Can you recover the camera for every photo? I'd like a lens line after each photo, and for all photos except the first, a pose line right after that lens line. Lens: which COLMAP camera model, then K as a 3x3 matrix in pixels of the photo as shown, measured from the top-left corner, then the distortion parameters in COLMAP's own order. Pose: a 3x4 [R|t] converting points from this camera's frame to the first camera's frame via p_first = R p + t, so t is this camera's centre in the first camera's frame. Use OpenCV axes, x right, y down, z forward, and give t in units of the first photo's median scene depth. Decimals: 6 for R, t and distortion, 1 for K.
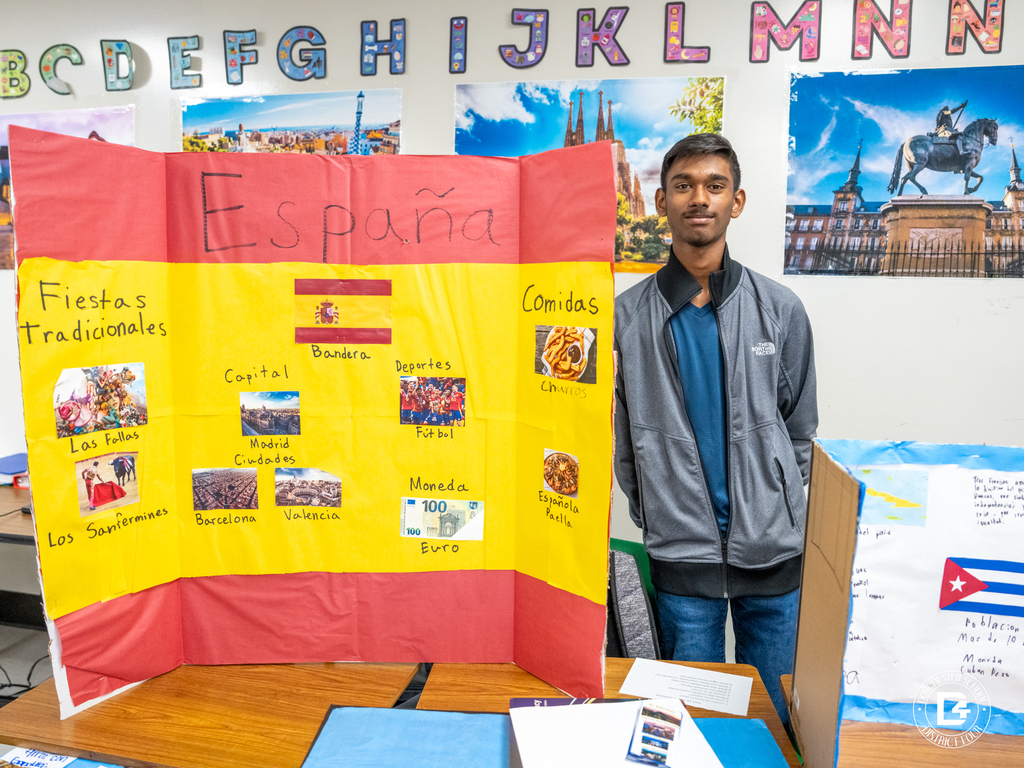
lens RADIAL K [[787.7, 0, 507.5], [0, 787.7, 382.5], [0, 0, 1]] dist [-0.106523, 0.085766]
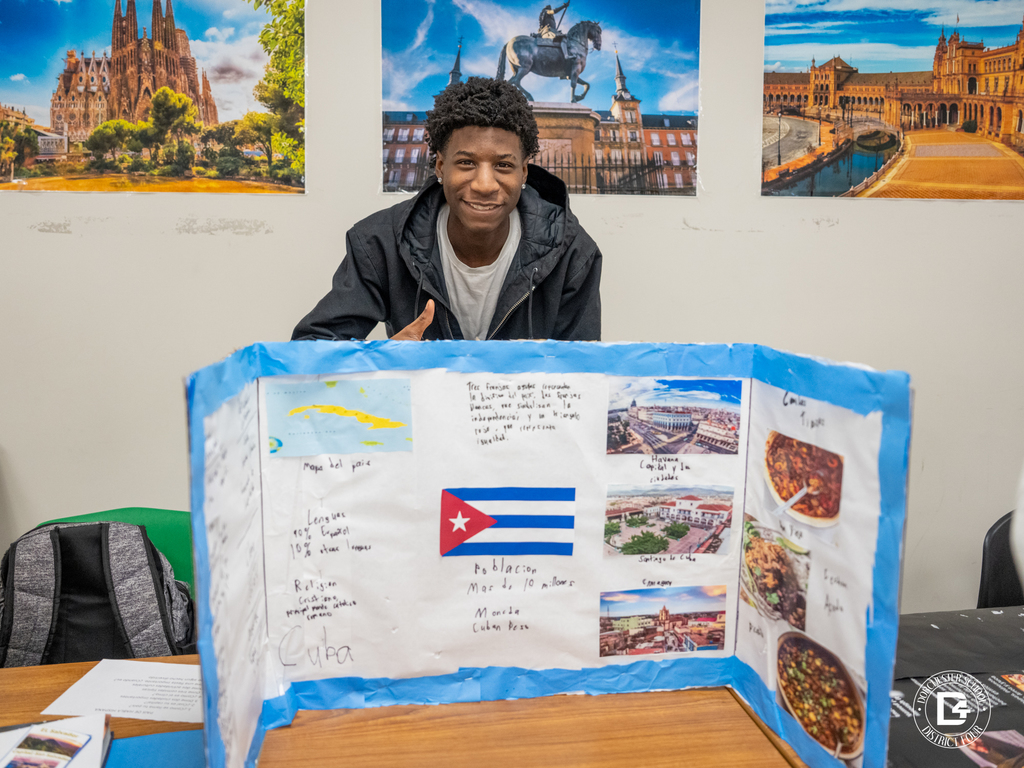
lens RADIAL K [[787.7, 0, 514.1], [0, 787.7, 387.7], [0, 0, 1]] dist [-0.106523, 0.085766]
pose [[0.953608, -0.052435, 0.296449, 0.239137], [0.043965, 0.998414, 0.035170, 0.058507], [-0.297823, -0.020505, 0.954401, 0.127127]]
